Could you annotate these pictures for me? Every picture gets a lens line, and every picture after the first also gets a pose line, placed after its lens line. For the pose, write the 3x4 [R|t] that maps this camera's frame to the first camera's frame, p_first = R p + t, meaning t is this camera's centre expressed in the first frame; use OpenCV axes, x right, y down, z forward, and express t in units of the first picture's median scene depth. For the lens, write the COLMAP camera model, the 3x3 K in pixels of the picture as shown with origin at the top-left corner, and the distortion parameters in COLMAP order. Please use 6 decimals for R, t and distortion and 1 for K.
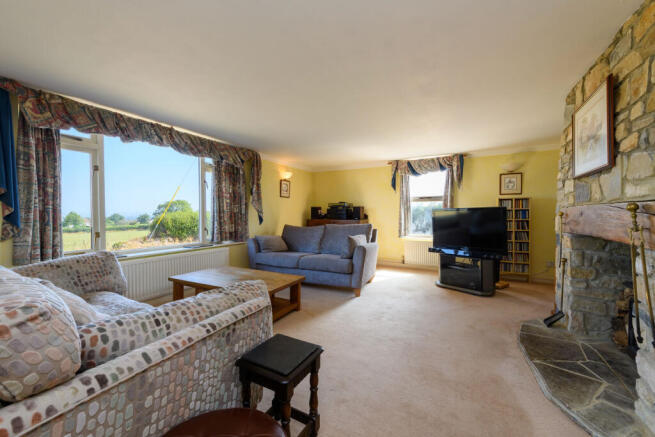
lens RADIAL K [[254.4, 0, 328.5], [0, 254.4, 218.5], [0, 0, 1]] dist [0.003359, -0.000037]
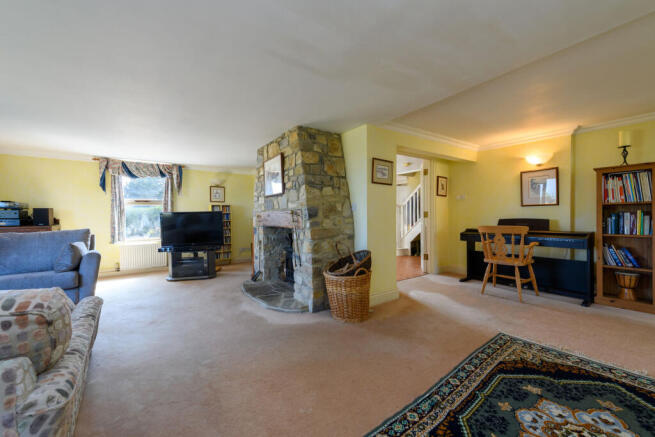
lens RADIAL K [[254.4, 0, 329.0], [0, 254.4, 217.8], [0, 0, 1]] dist [0.003359, -0.000037]
pose [[0.422963, -0.010589, 0.906085, -0.279975], [0.027322, 0.999626, -0.001072, 0.006607], [-0.905735, 0.025209, 0.423095, -0.111651]]
